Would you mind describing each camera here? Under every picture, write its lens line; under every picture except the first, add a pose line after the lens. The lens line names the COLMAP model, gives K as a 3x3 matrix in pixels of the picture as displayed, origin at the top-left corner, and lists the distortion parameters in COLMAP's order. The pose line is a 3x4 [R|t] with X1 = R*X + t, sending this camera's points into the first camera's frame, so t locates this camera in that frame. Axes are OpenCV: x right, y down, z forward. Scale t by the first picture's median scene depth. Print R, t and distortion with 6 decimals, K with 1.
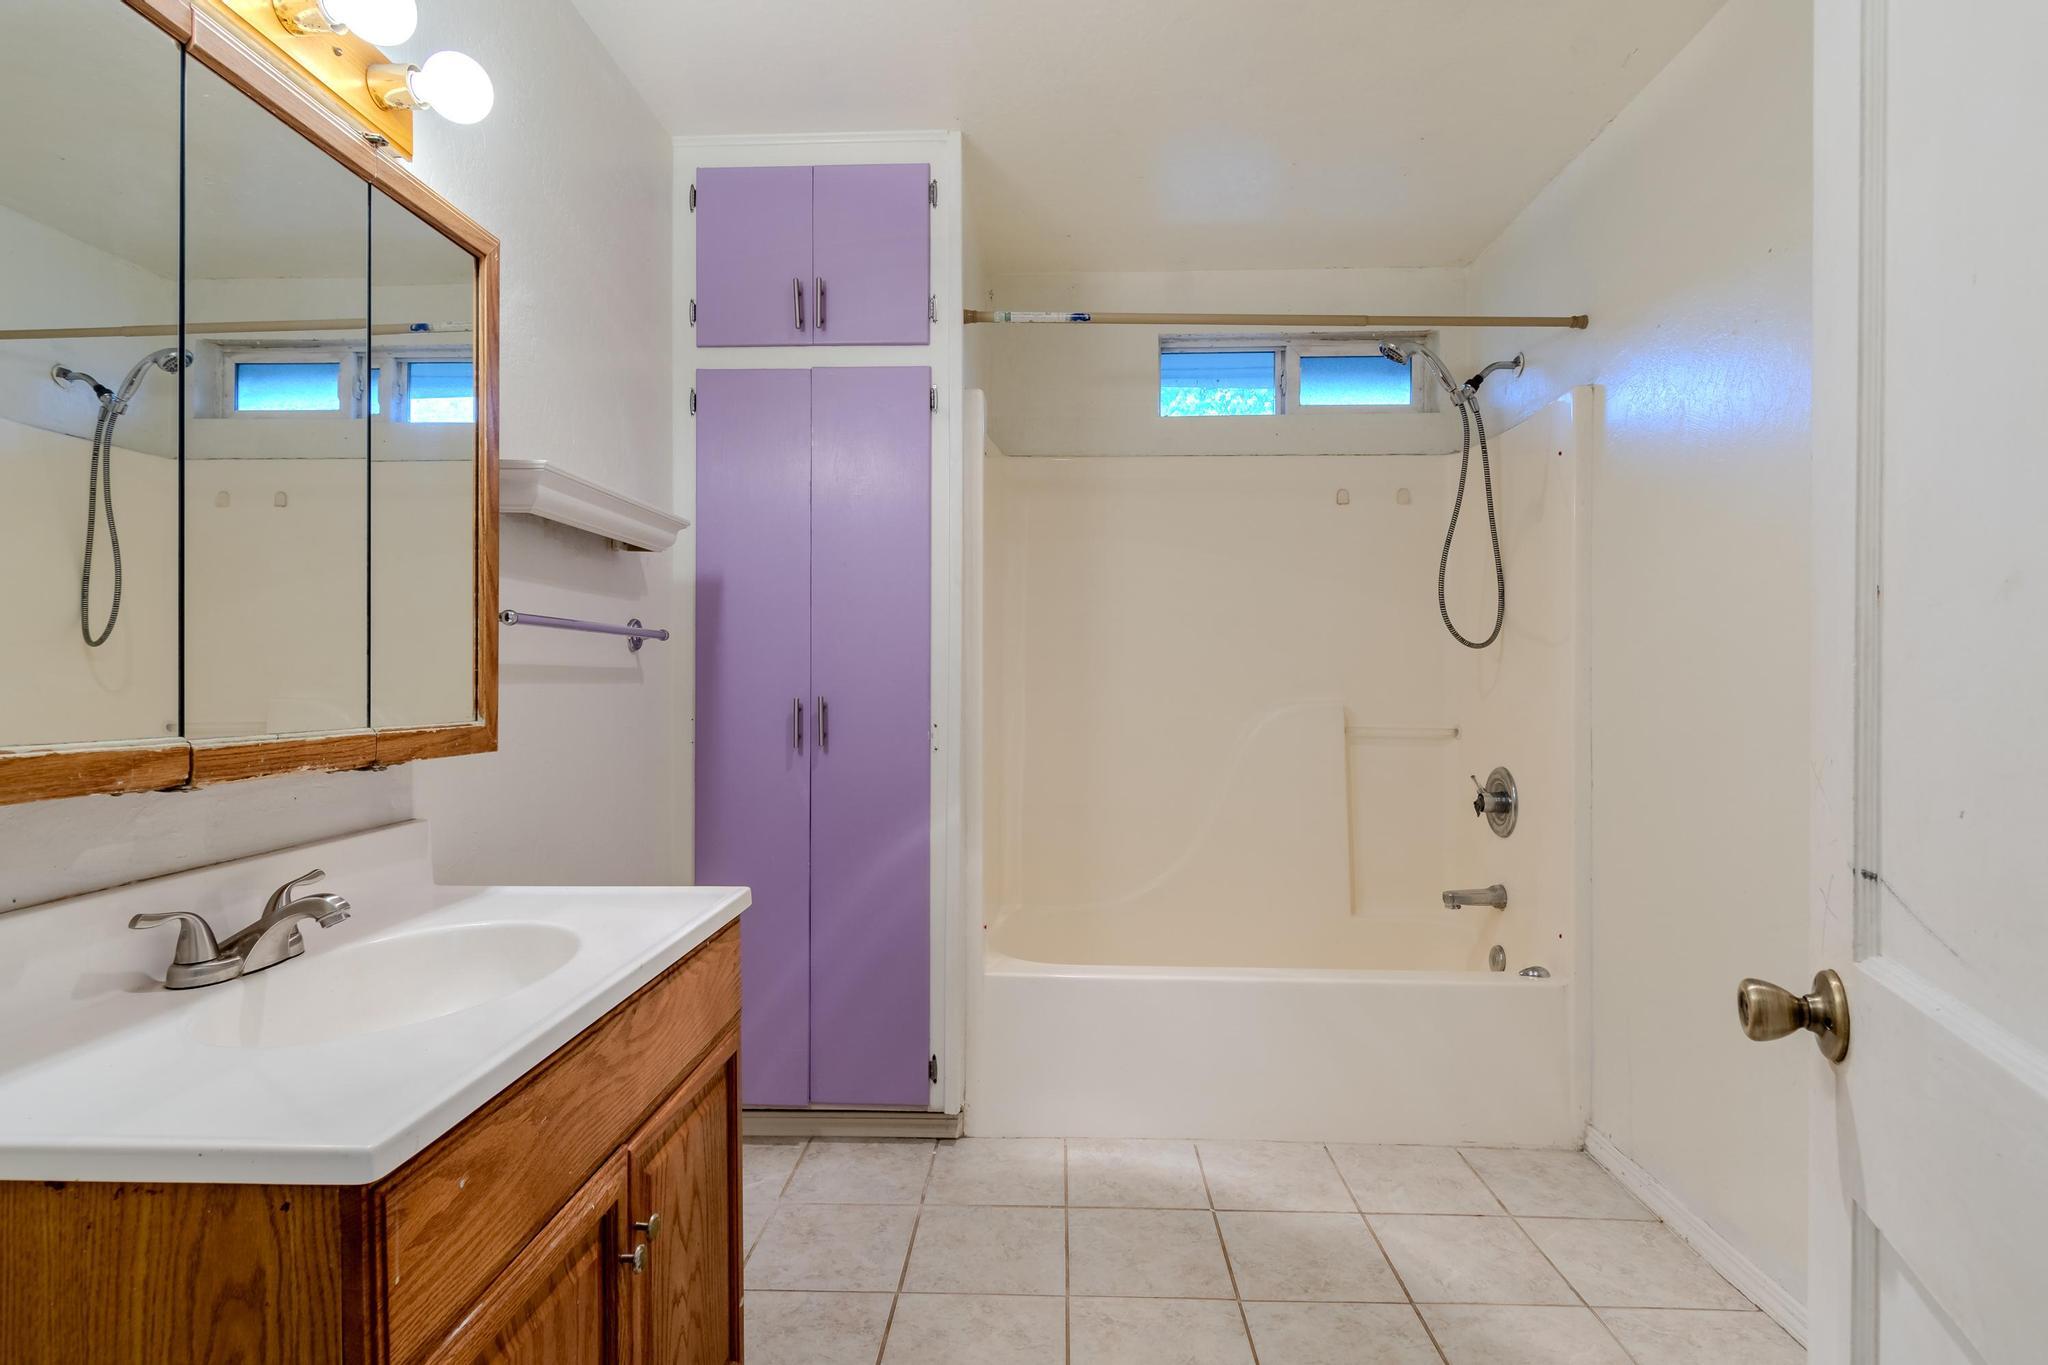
lens RADIAL K [[1014.2, 0, 1024.0], [0, 1014.2, 682.5], [0, 0, 1]] dist [0.002571, -0.001103]
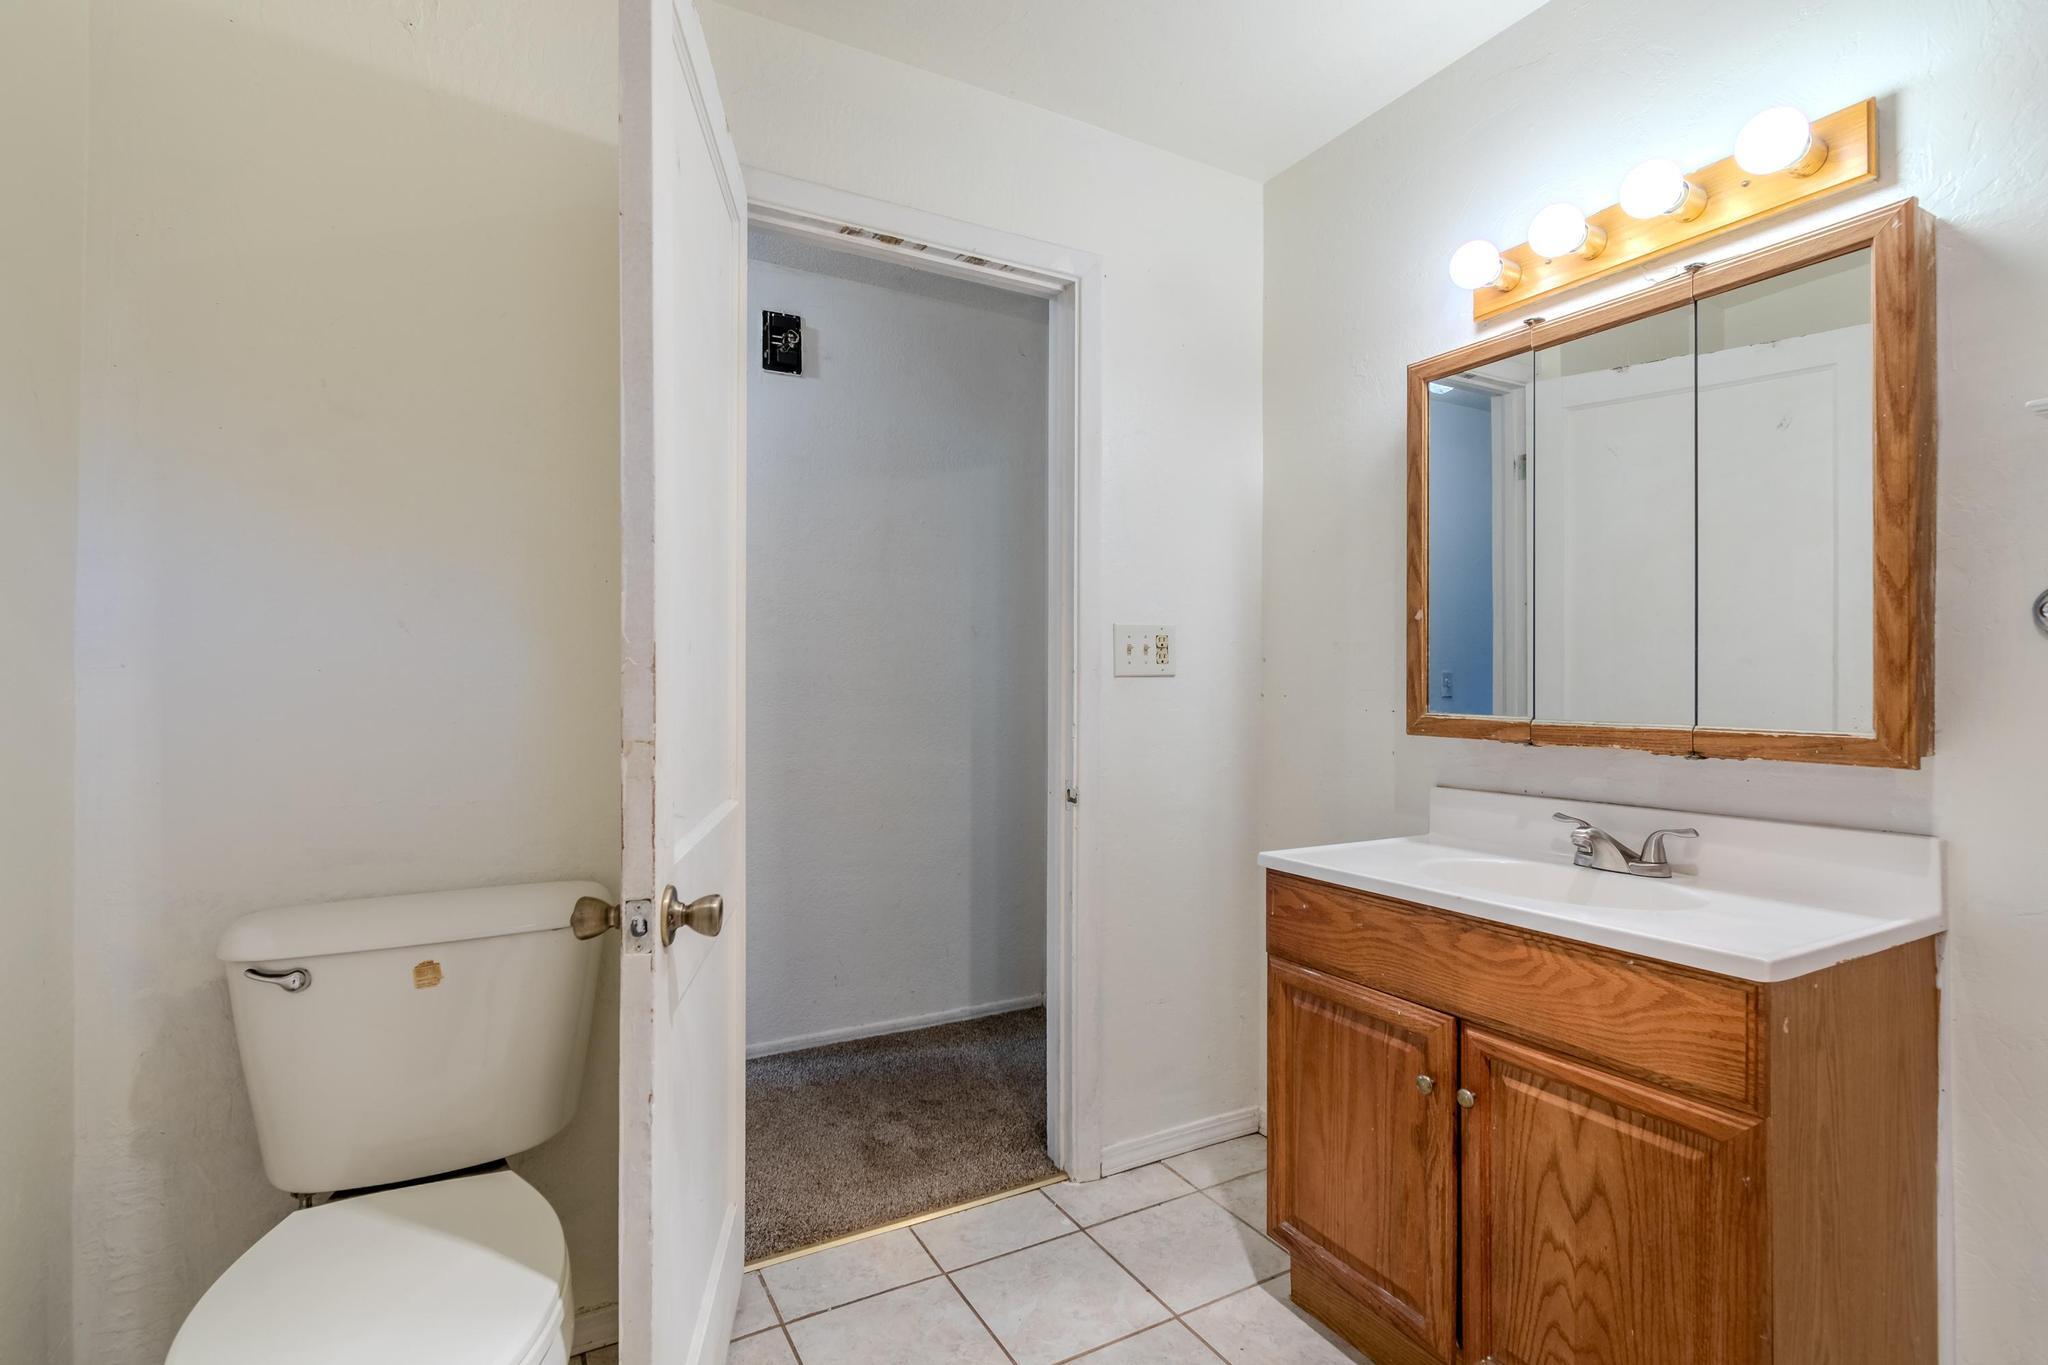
lens RADIAL K [[984.6, 0, 1024.0], [0, 984.6, 682.5], [0, 0, 1]] dist [-0.002528, -0.000282]
pose [[-0.851452, -0.001740, -0.524430, 0.788552], [-0.004214, 0.999985, 0.003524, -0.011459], [0.524416, 0.005210, -0.851446, 1.748990]]
